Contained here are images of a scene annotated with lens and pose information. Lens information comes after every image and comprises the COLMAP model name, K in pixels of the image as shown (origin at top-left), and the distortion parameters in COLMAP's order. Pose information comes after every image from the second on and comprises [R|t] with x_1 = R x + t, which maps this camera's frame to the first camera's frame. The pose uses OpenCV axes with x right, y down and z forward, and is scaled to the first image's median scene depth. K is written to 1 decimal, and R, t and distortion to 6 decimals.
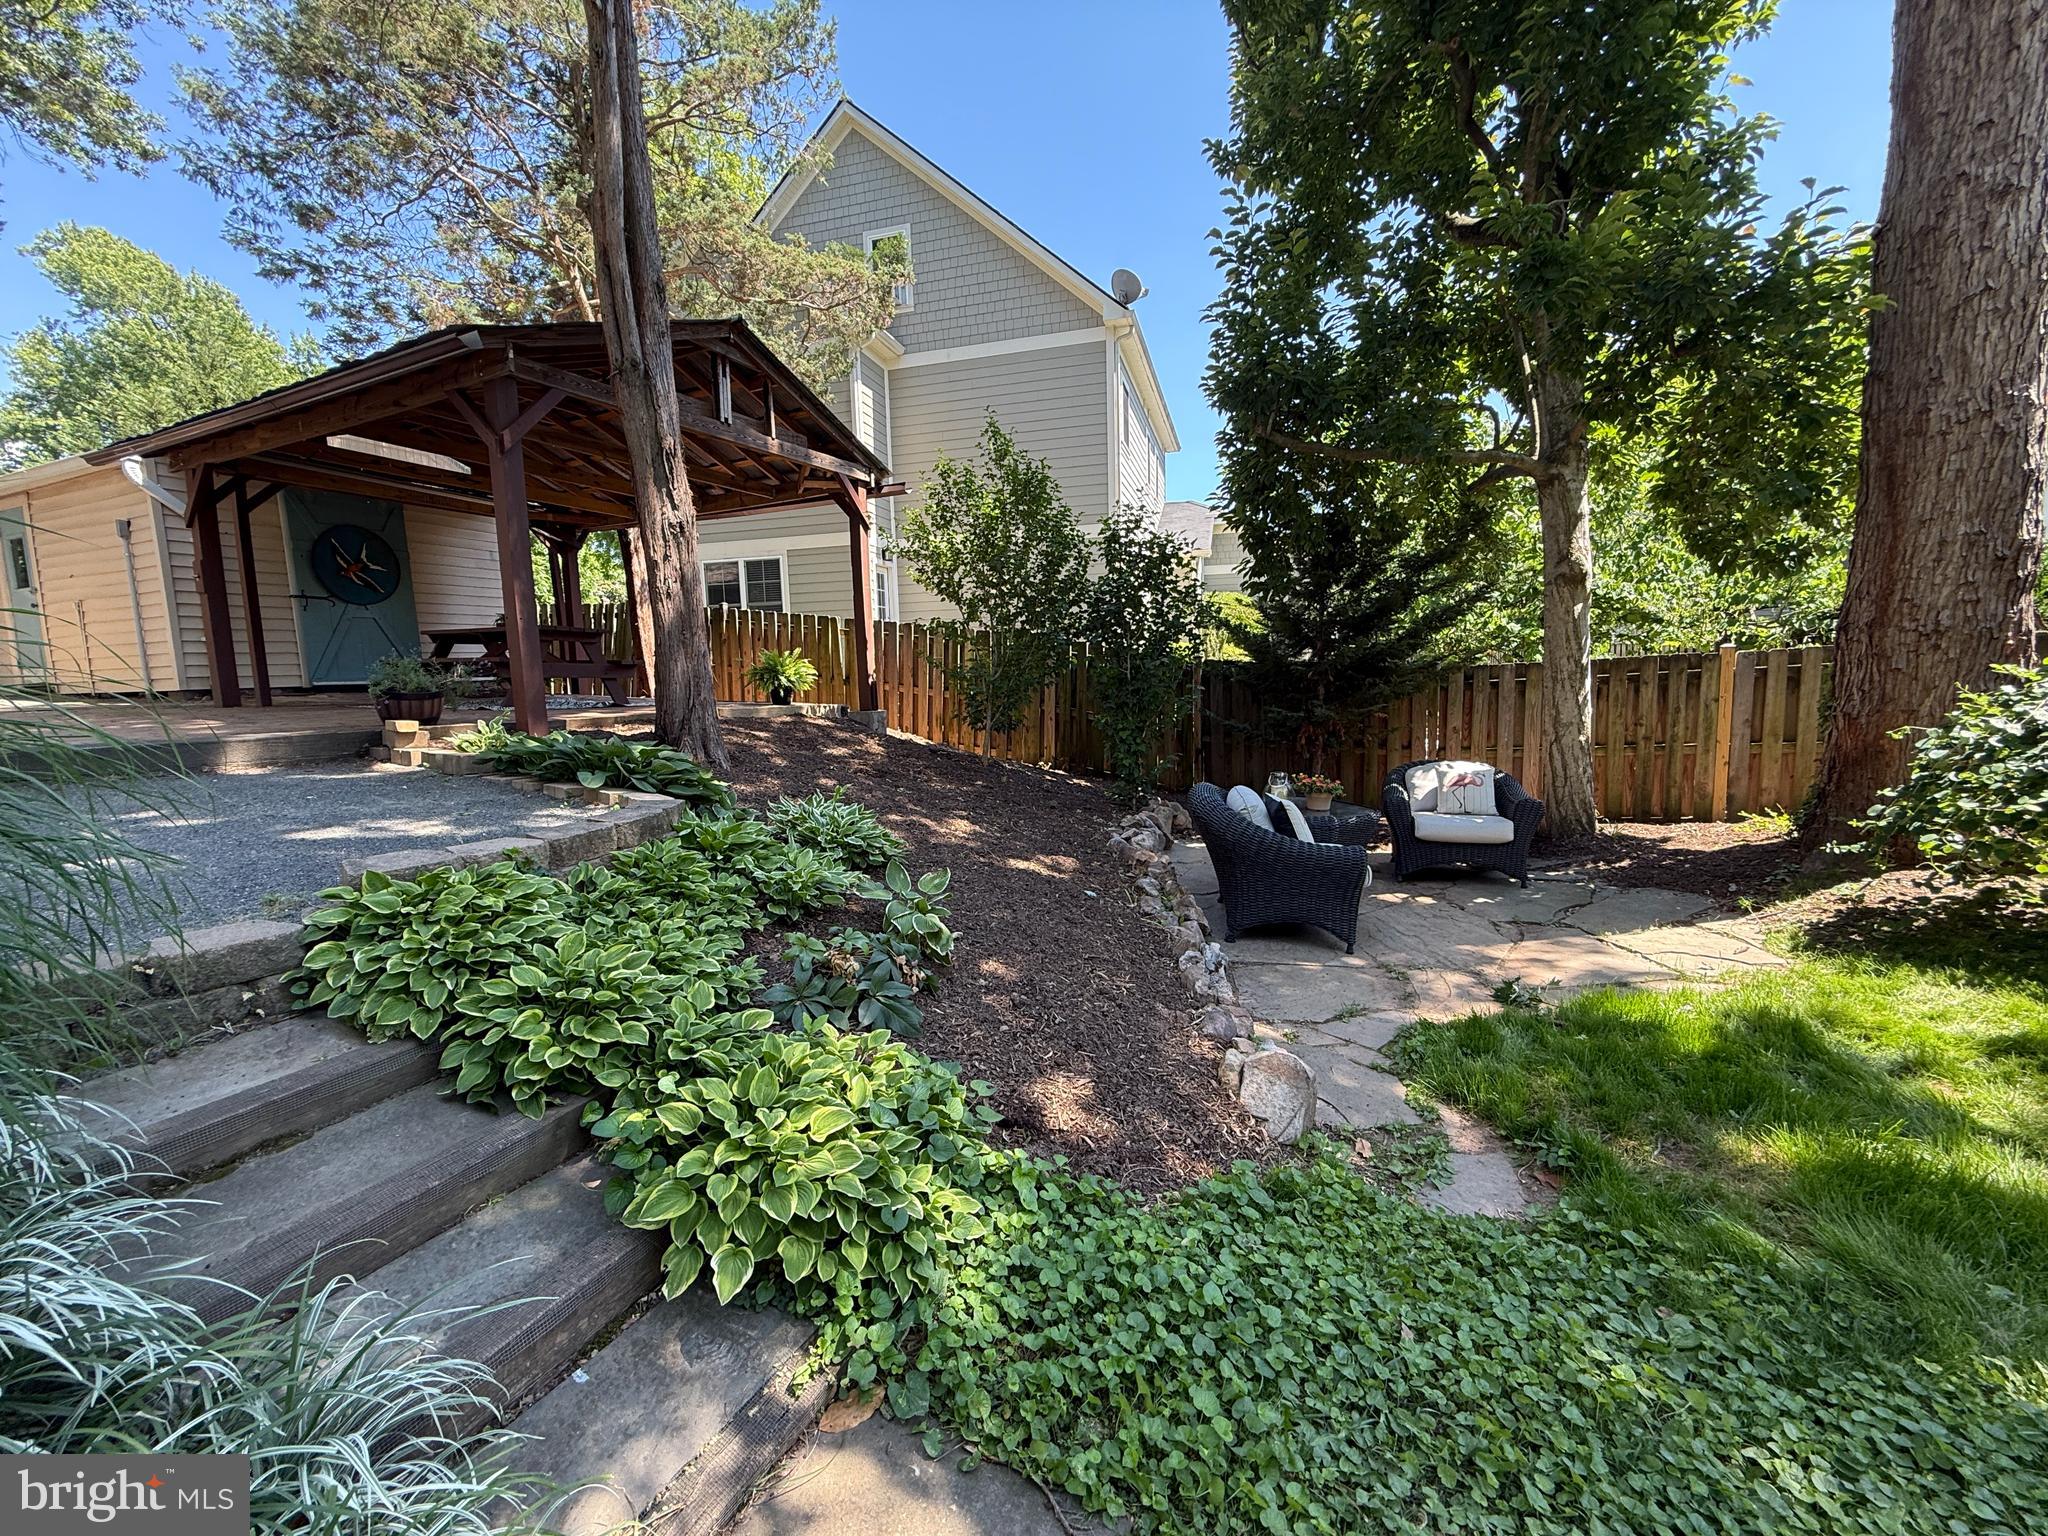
lens RADIAL K [[819.0, 0, 1024.0], [0, 819.0, 768.0], [0, 0, 1]] dist [-0.011429, 0.000187]
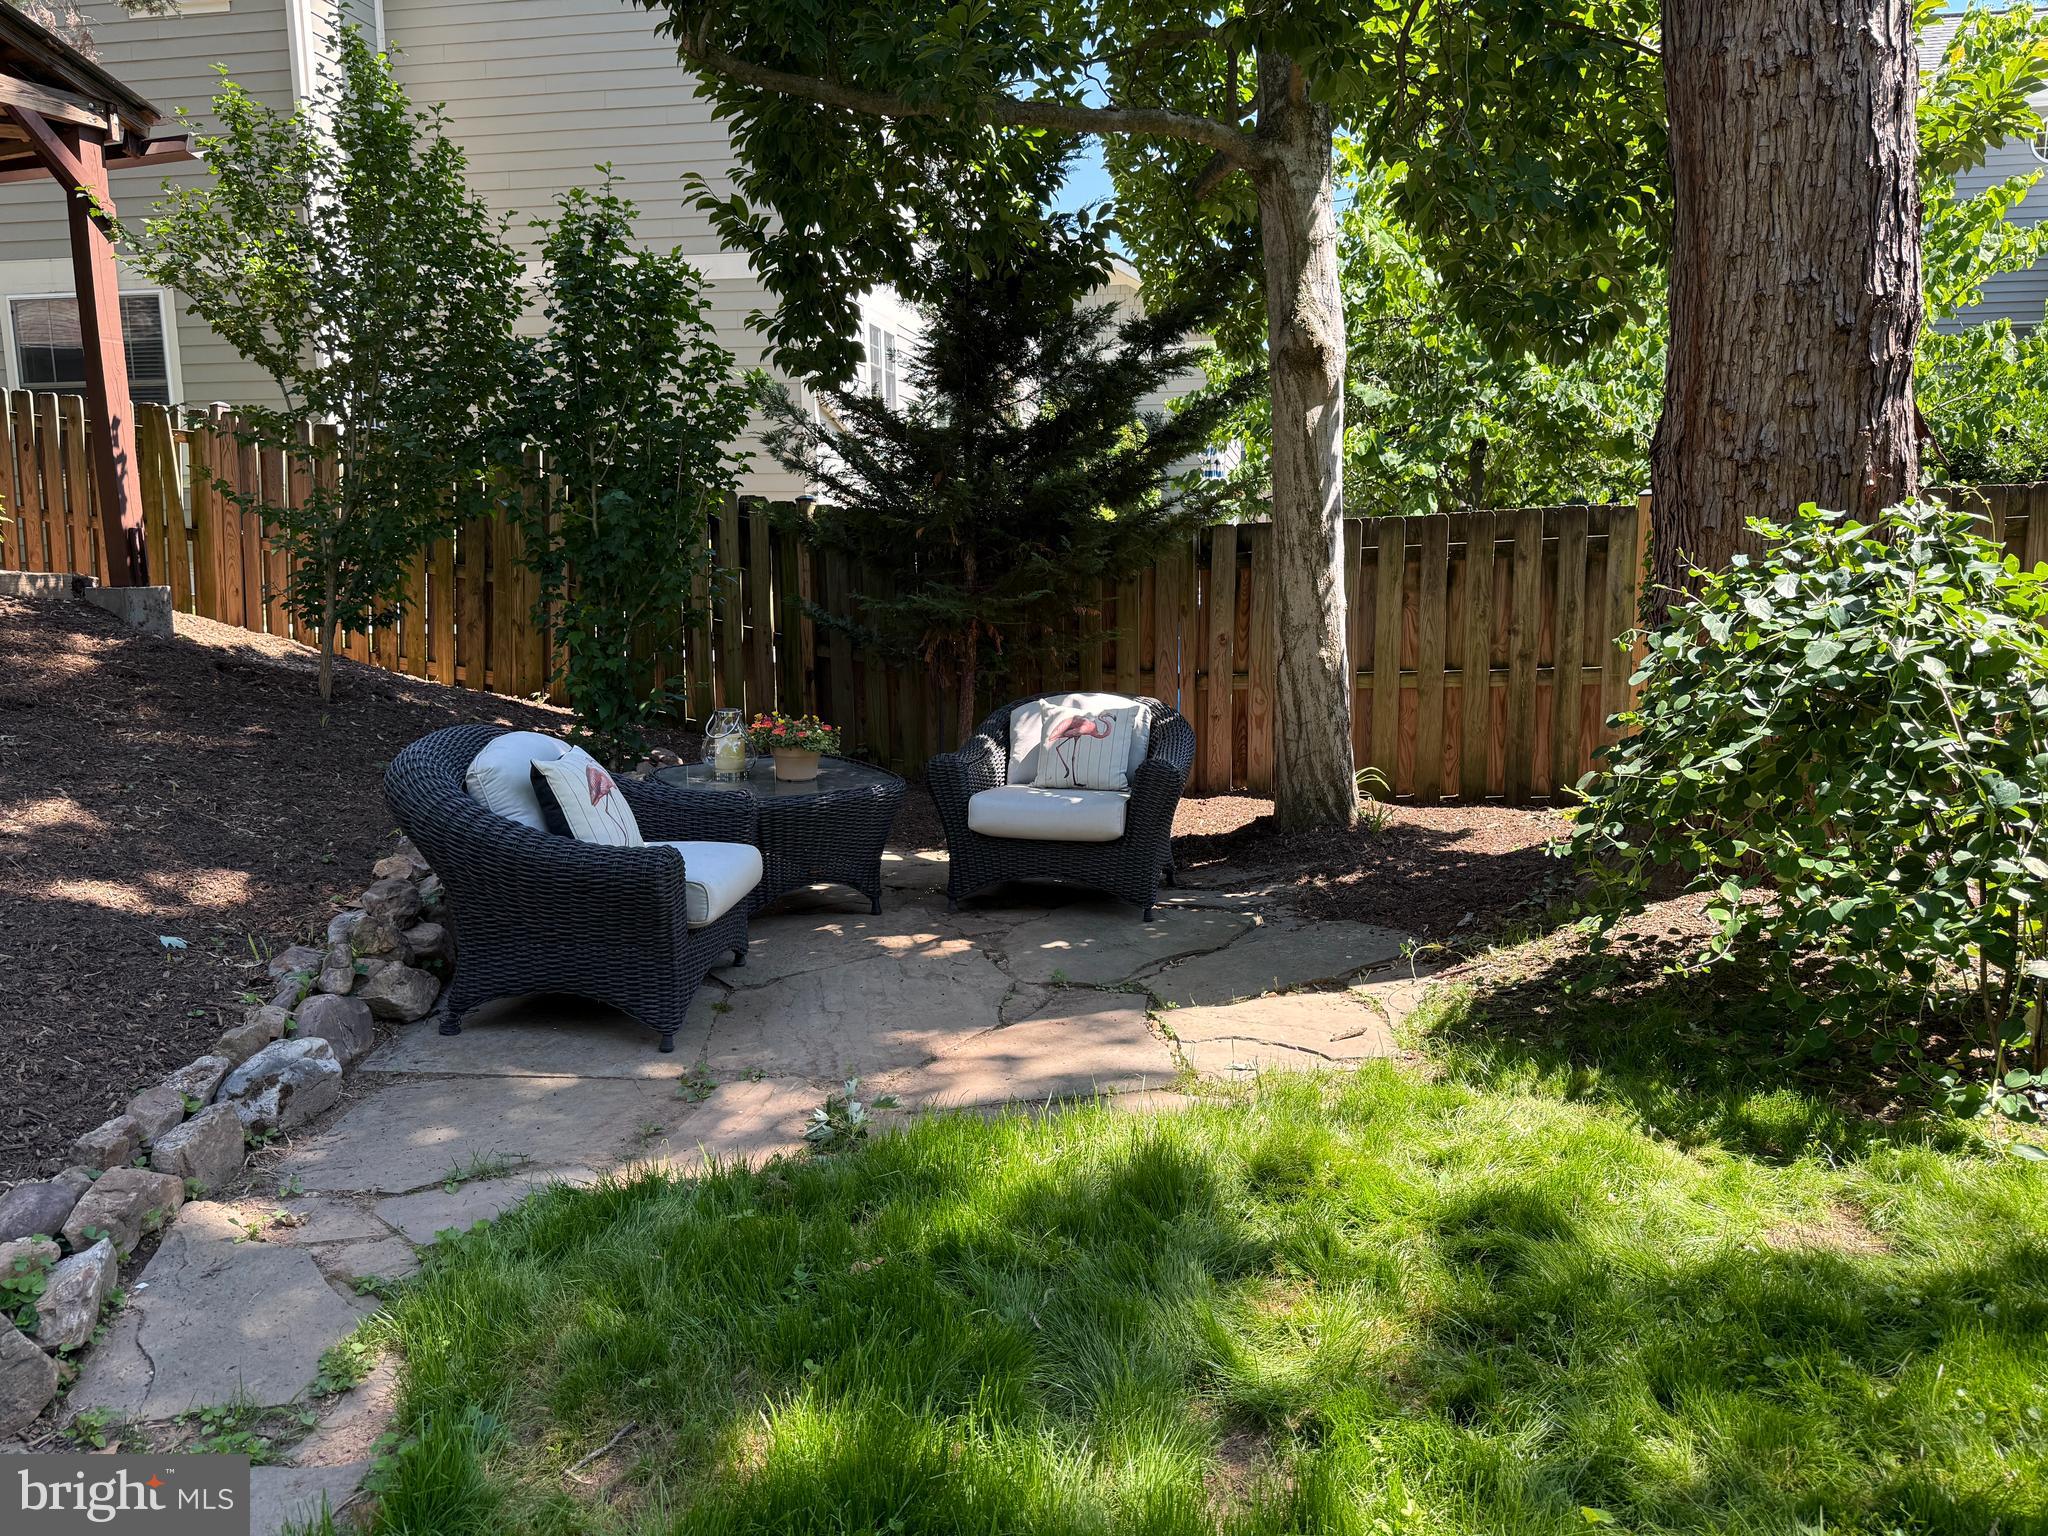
lens RADIAL K [[1454.1, 0, 1024.0], [0, 1454.1, 768.0], [0, 0, 1]] dist [0.018343, -0.032330]
pose [[0.993302, 0.003651, 0.115488, 0.498218], [-0.008209, 0.999205, 0.039012, 0.006874], [-0.115254, -0.039699, 0.992543, 0.050500]]
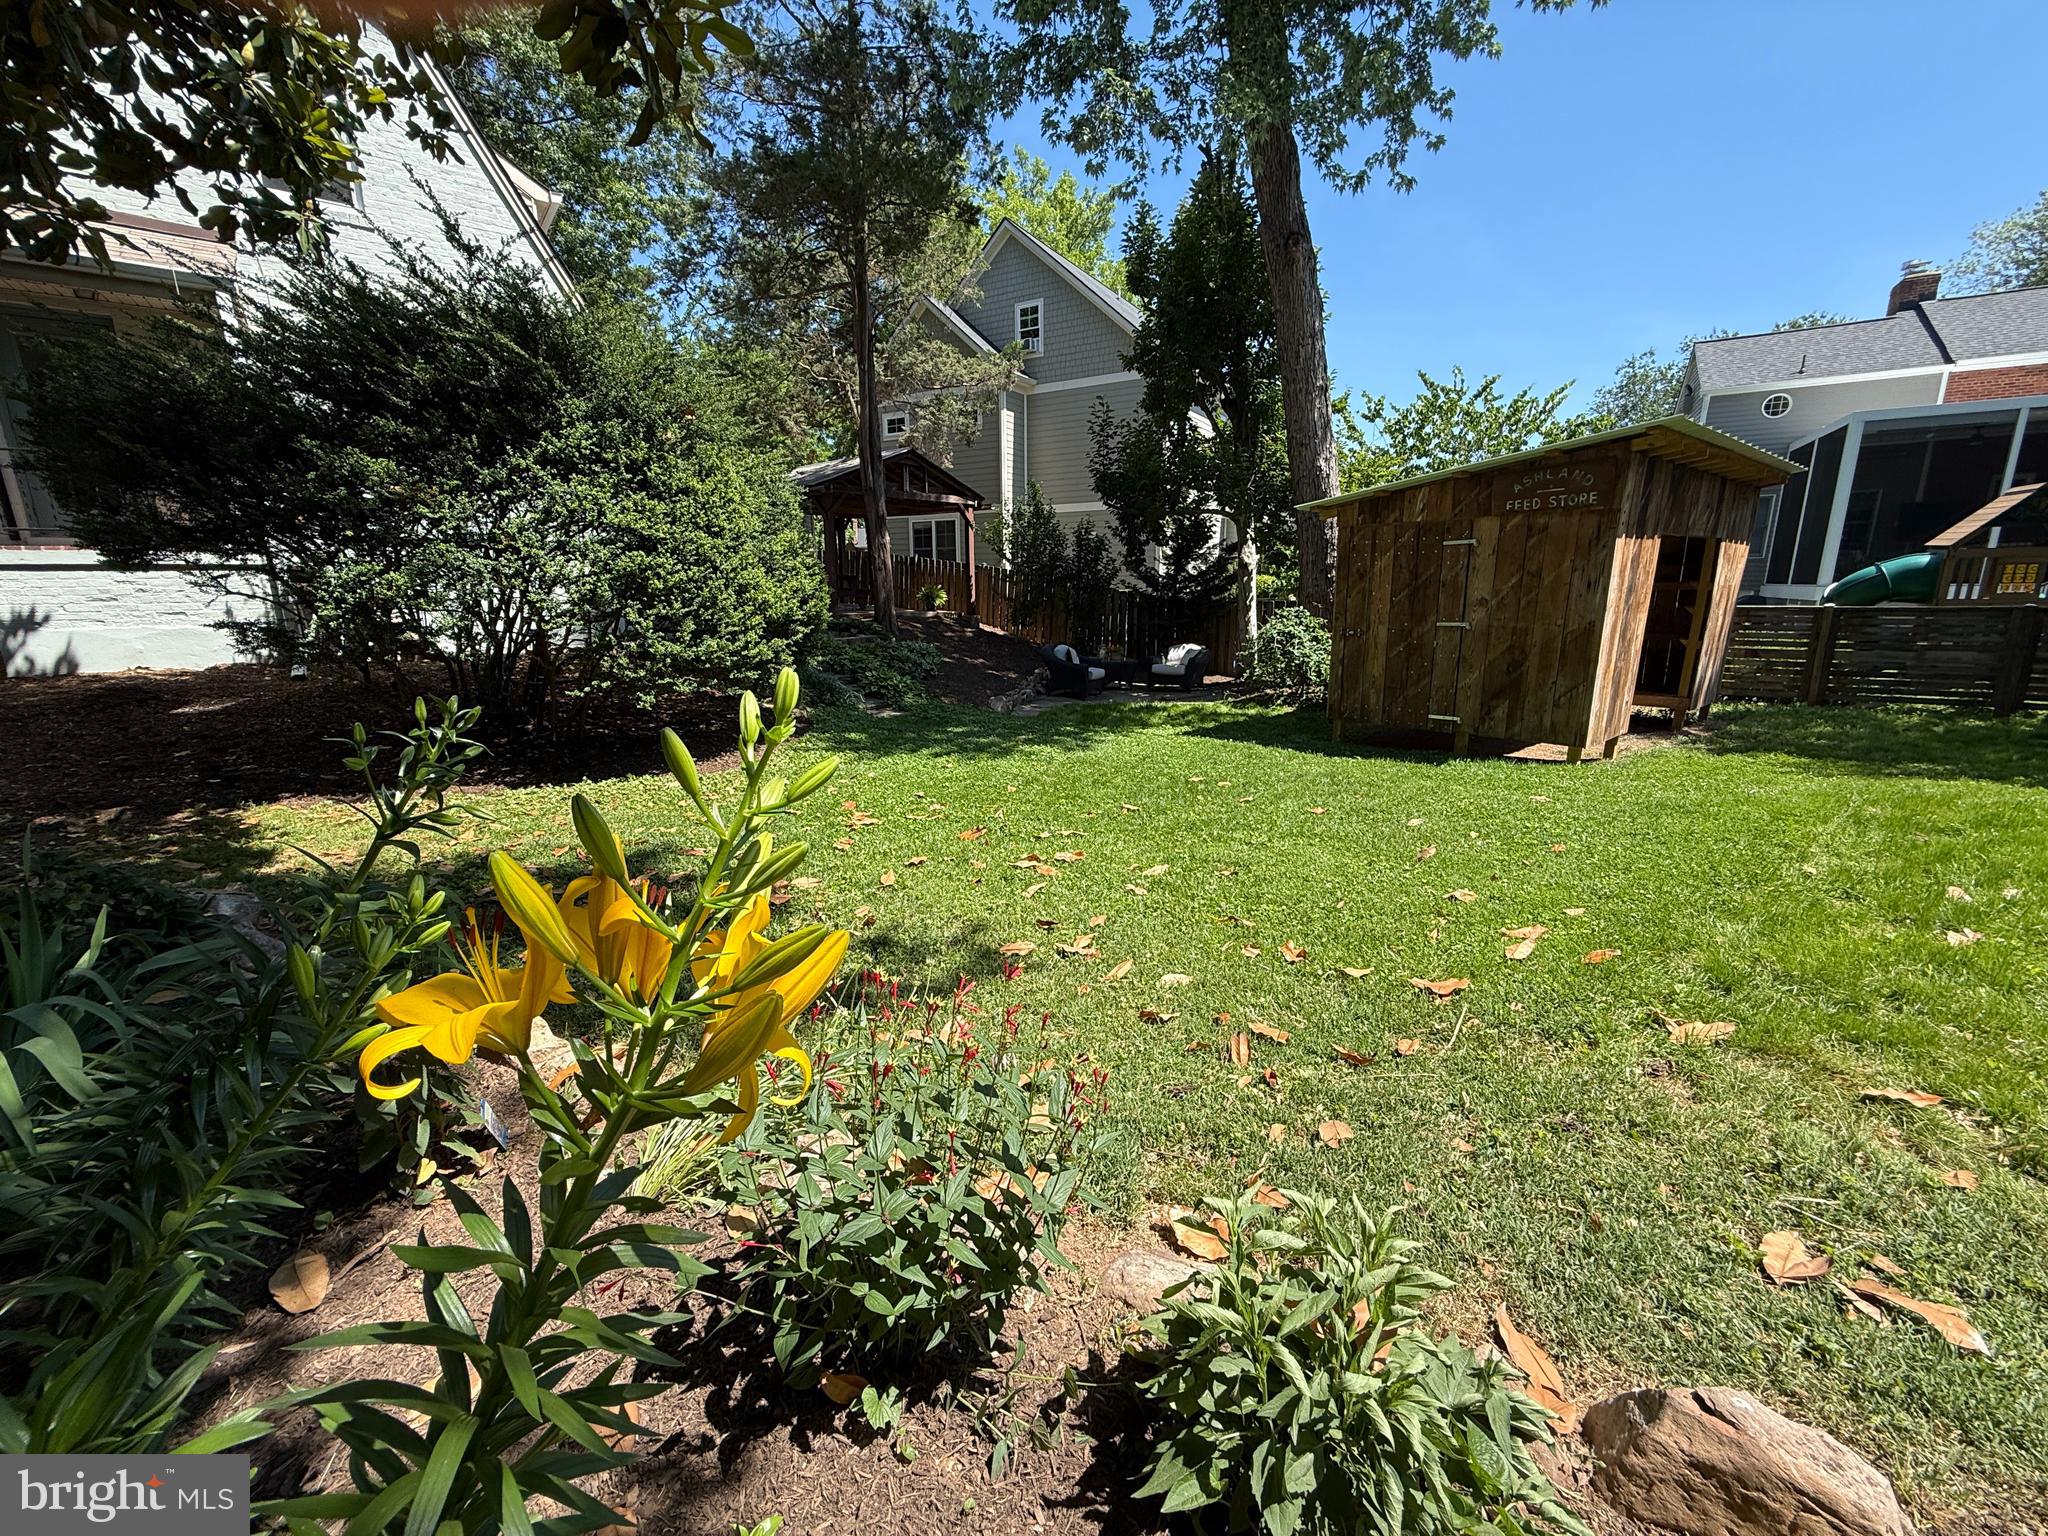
lens RADIAL K [[819.0, 0, 1024.0], [0, 819.0, 768.0], [0, 0, 1]] dist [-0.011429, 0.000187]
pose [[0.966235, 0.074677, -0.246603, 0.920745], [-0.050462, 0.993390, 0.103102, 0.181596], [0.252672, -0.087177, 0.963617, -1.925542]]
